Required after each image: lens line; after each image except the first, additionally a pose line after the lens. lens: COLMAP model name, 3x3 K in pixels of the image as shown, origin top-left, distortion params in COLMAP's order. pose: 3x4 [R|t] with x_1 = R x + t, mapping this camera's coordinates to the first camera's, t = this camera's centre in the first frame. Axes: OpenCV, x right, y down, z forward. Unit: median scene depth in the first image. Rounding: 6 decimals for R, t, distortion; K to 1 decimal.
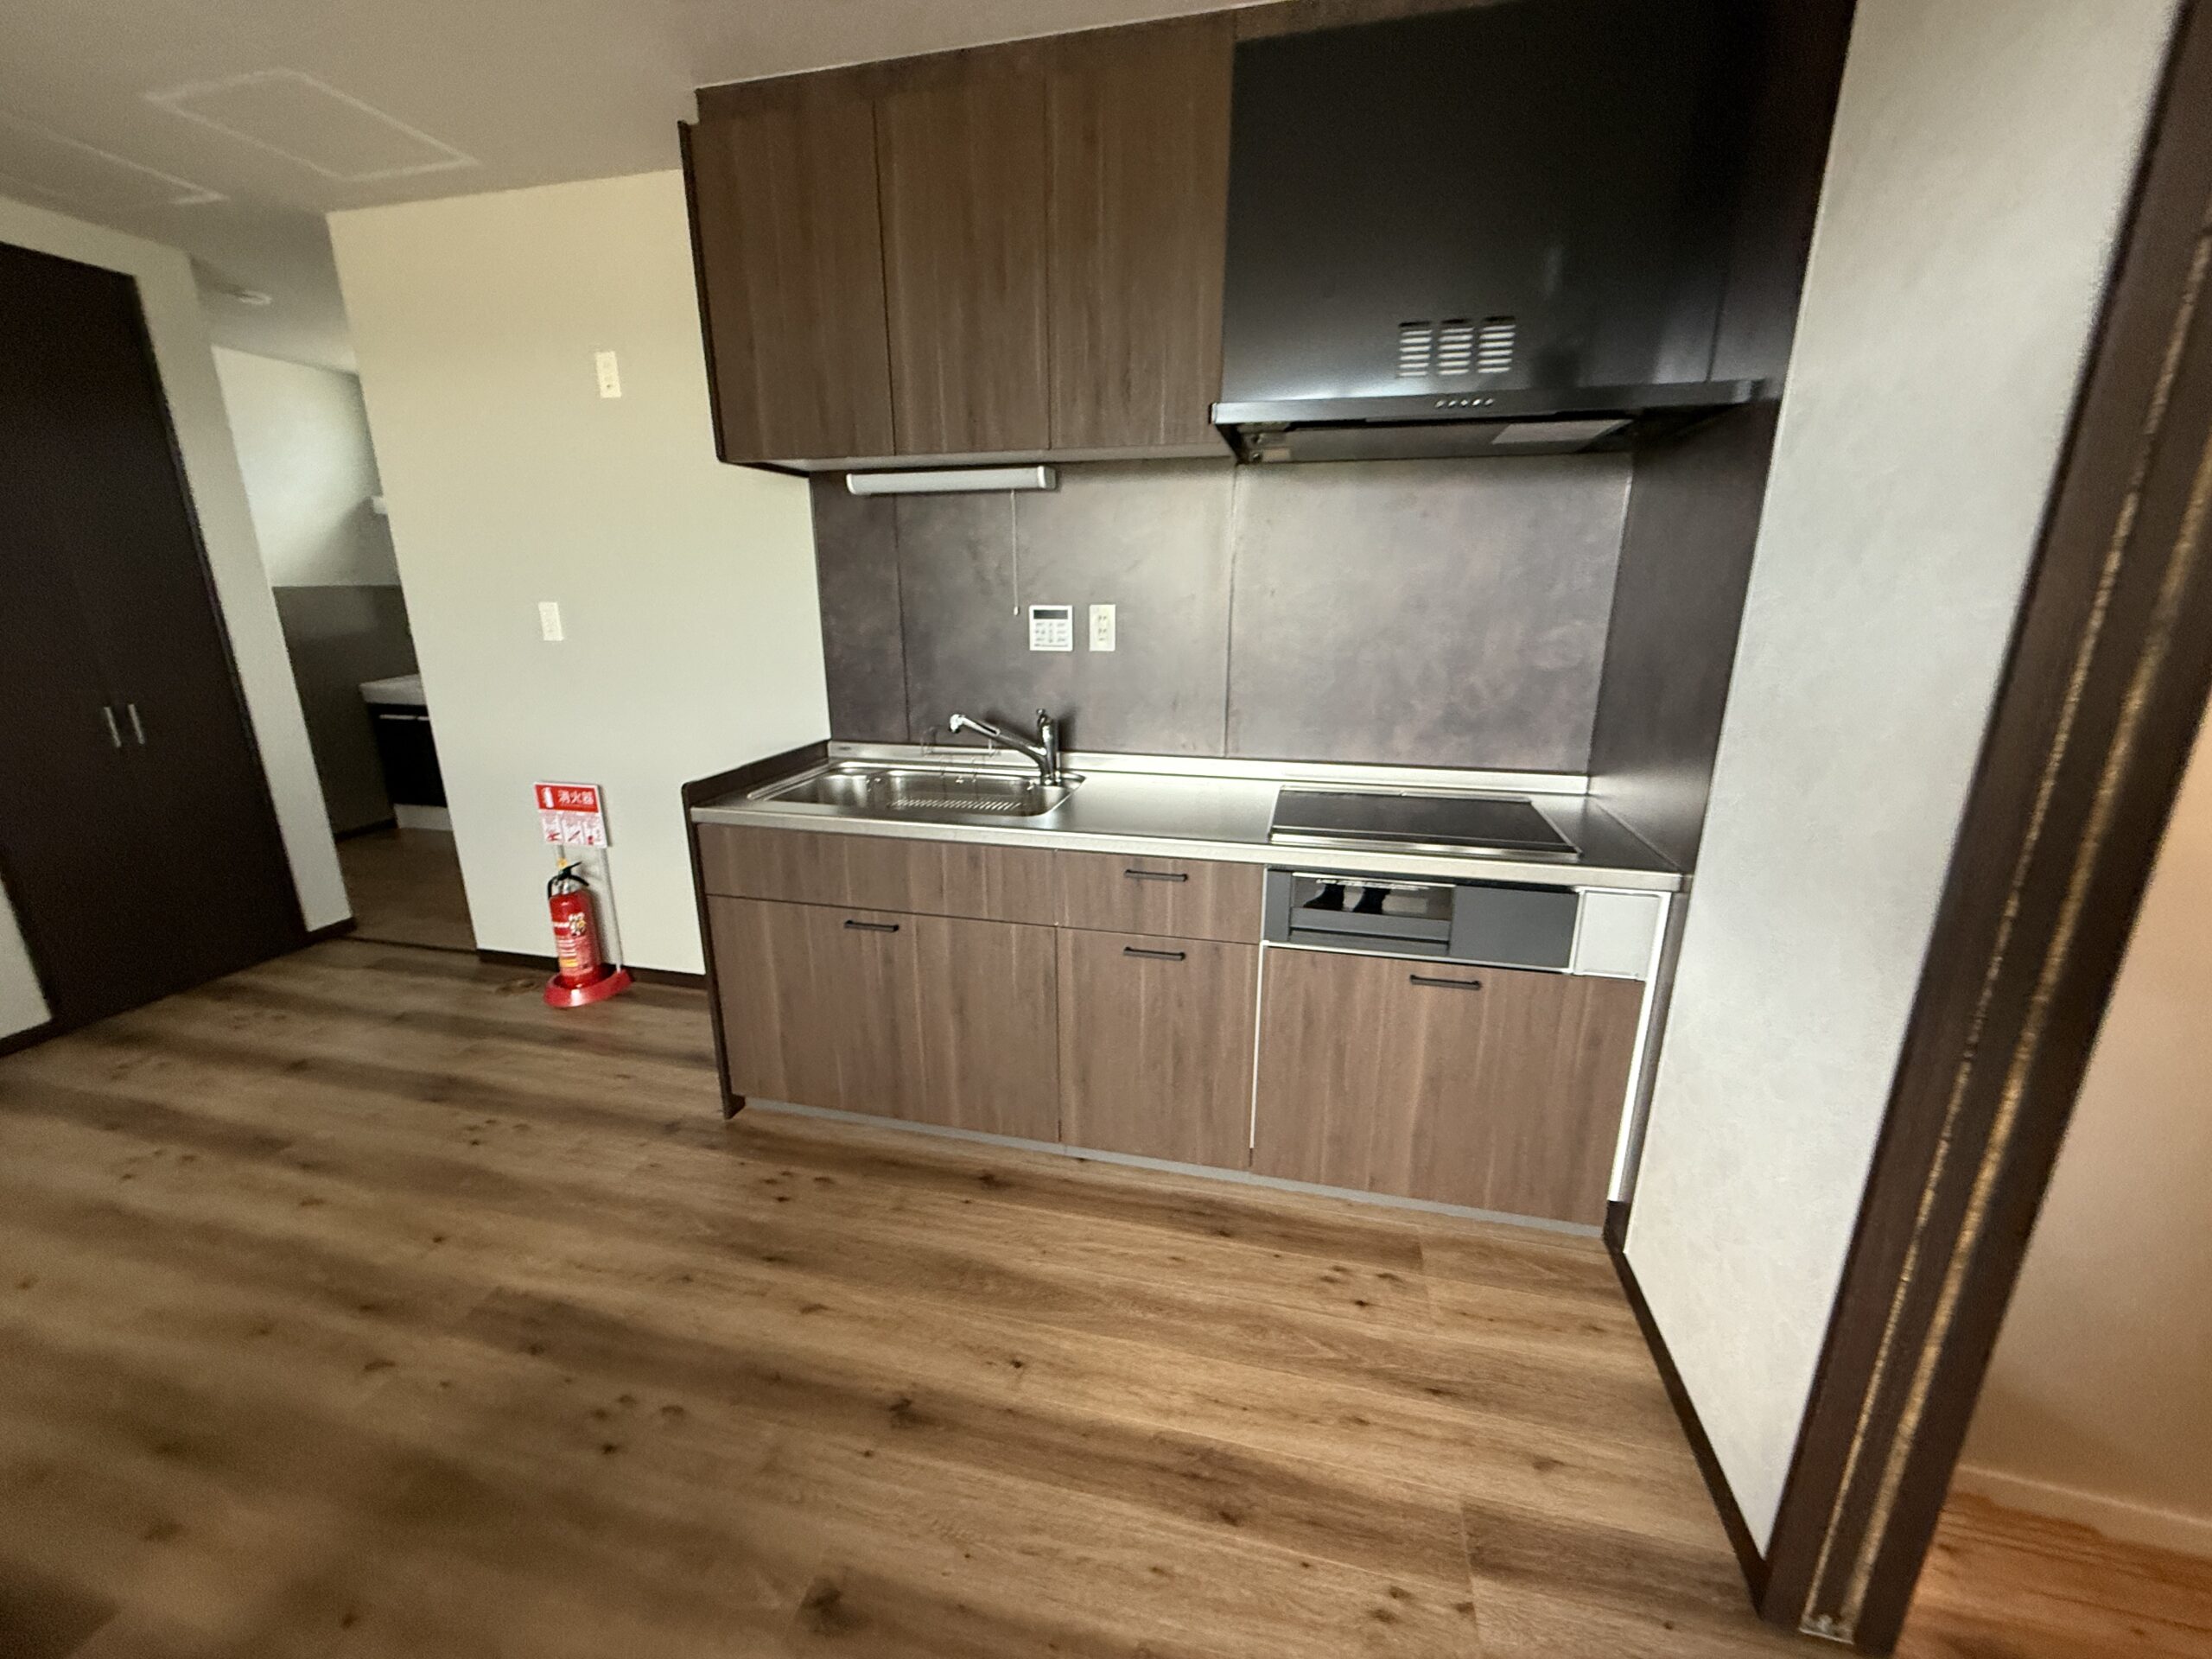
lens RADIAL K [[882.6, 0, 1103.5], [0, 882.6, 825.7], [0, 0, 1]] dist [-0.002147, 0.000303]
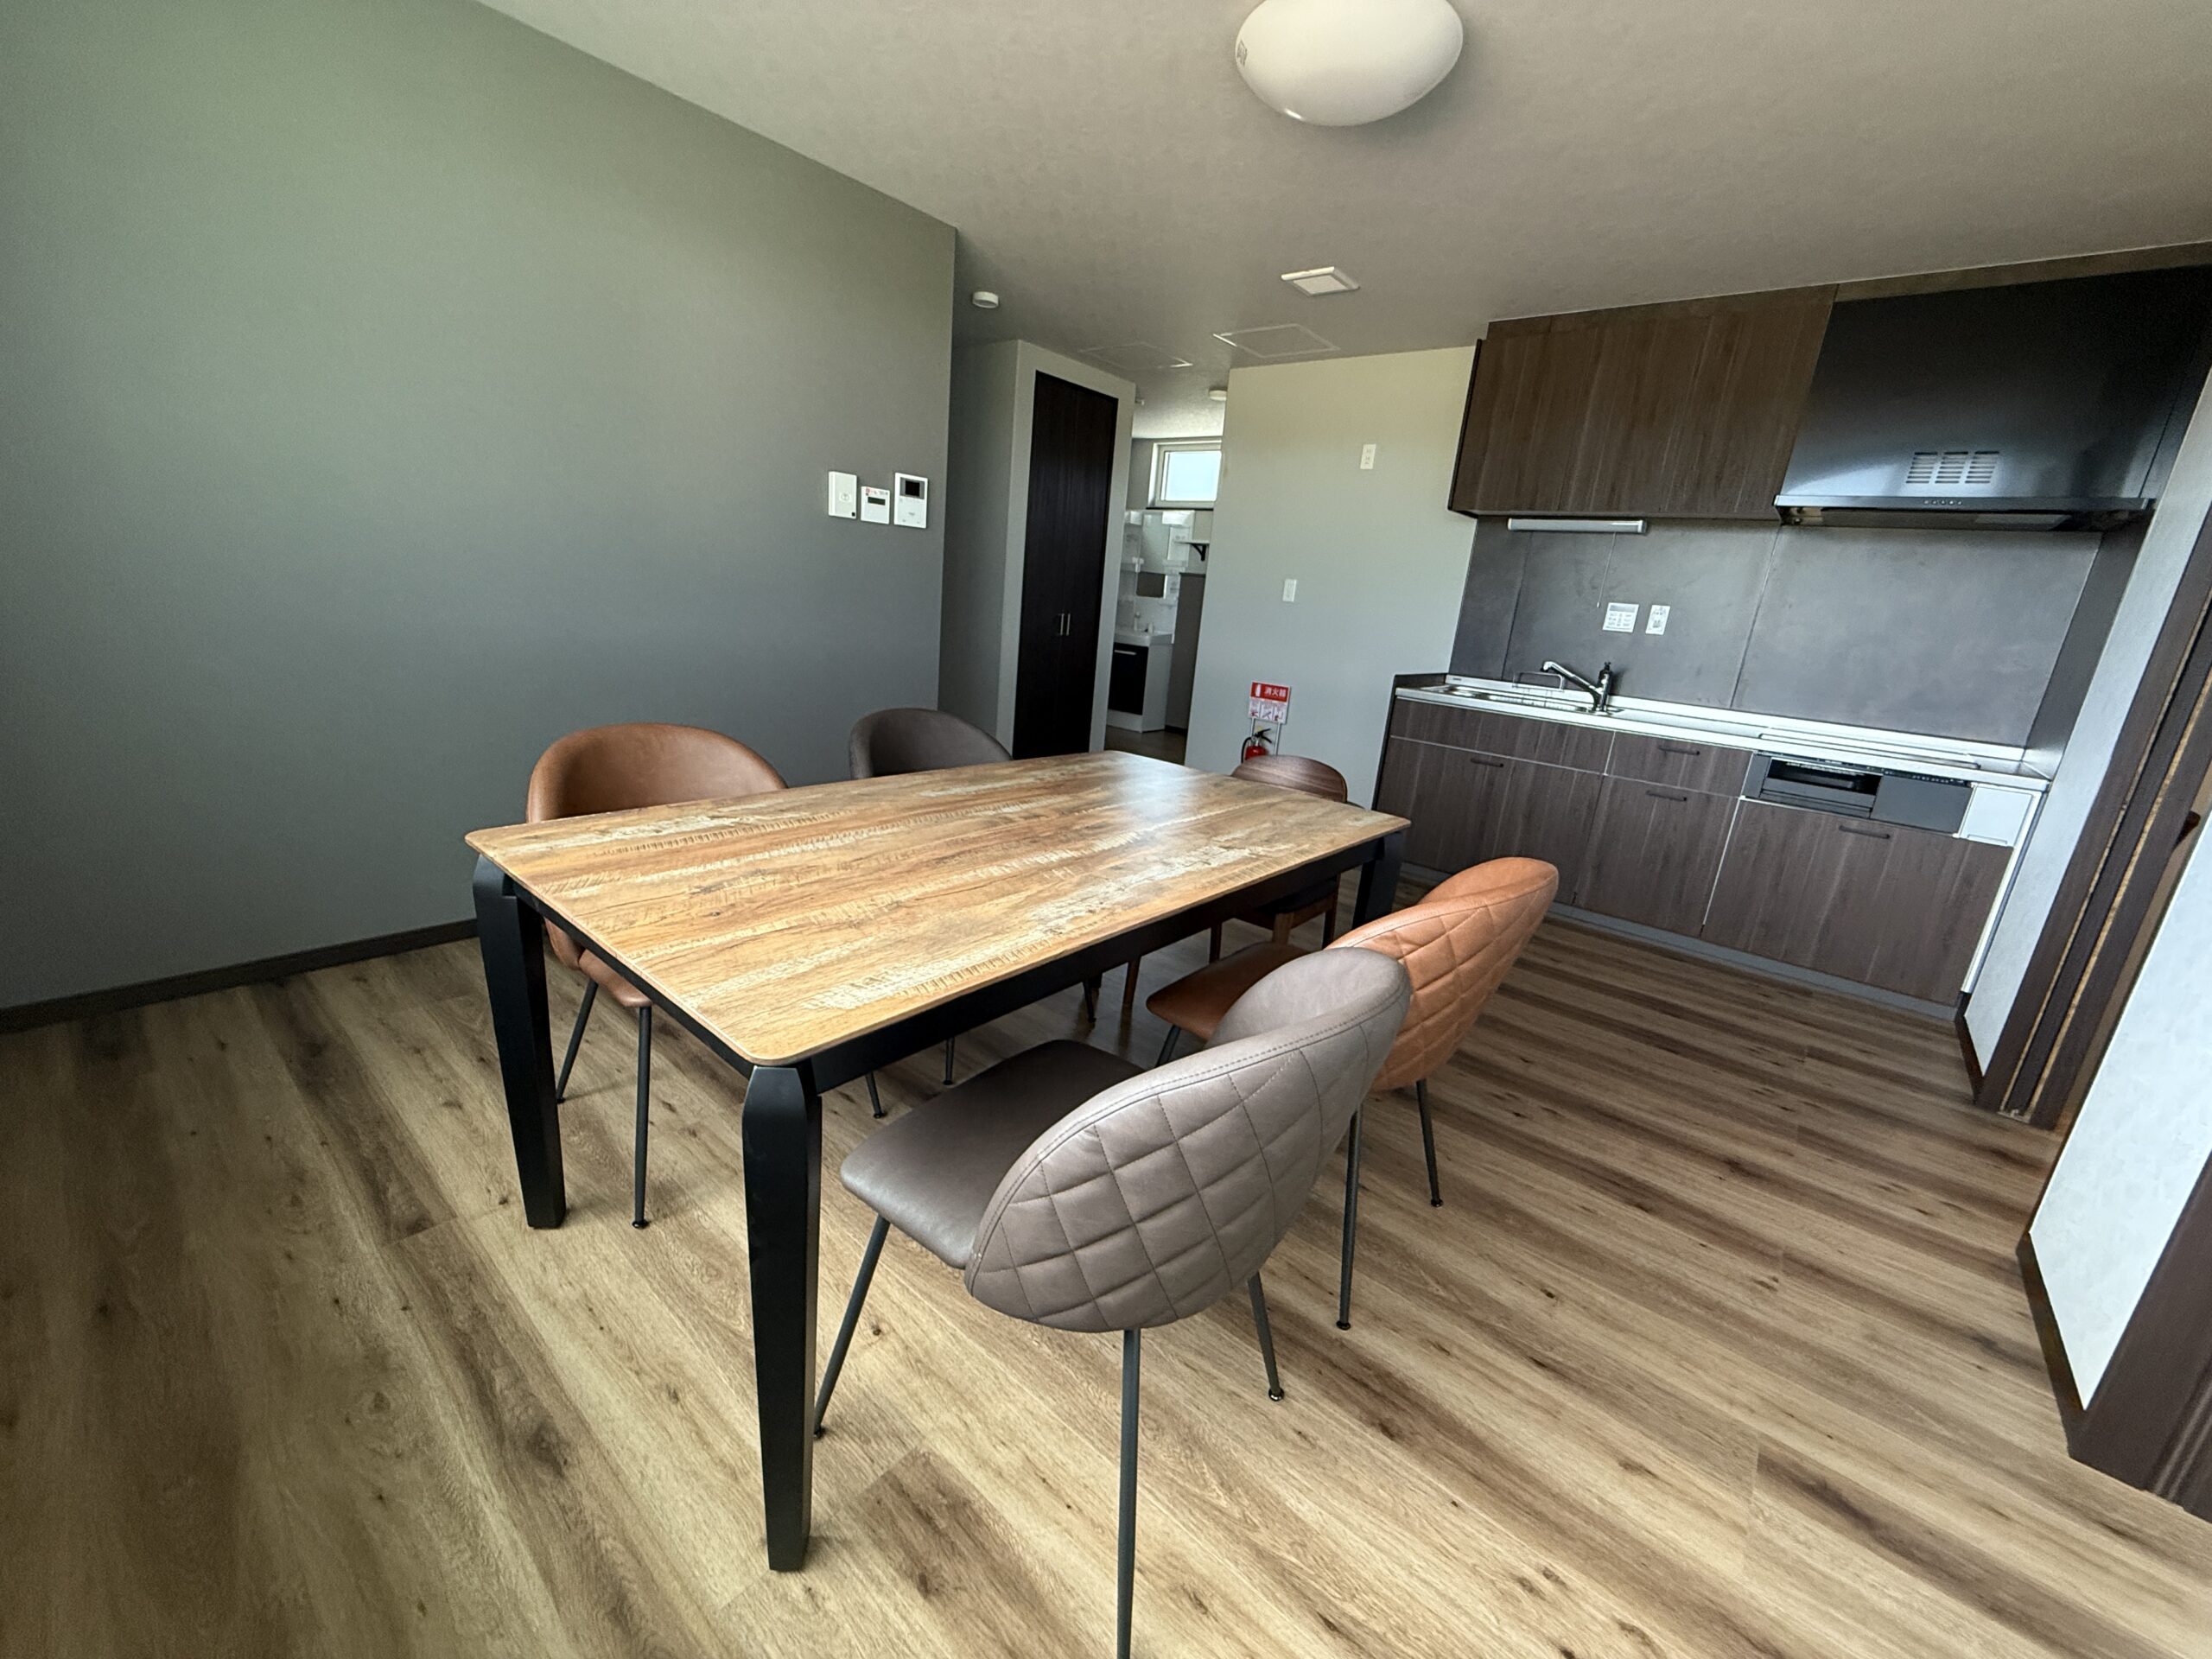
lens RADIAL K [[882.6, 0, 1099.1], [0, 882.6, 828.3], [0, 0, 1]] dist [-0.002147, 0.000303]
pose [[0.889001, 0.195962, -0.413854, -0.173676], [-0.206735, 0.978211, 0.019100, 0.342065], [0.408579, 0.068578, 0.910143, -0.893535]]
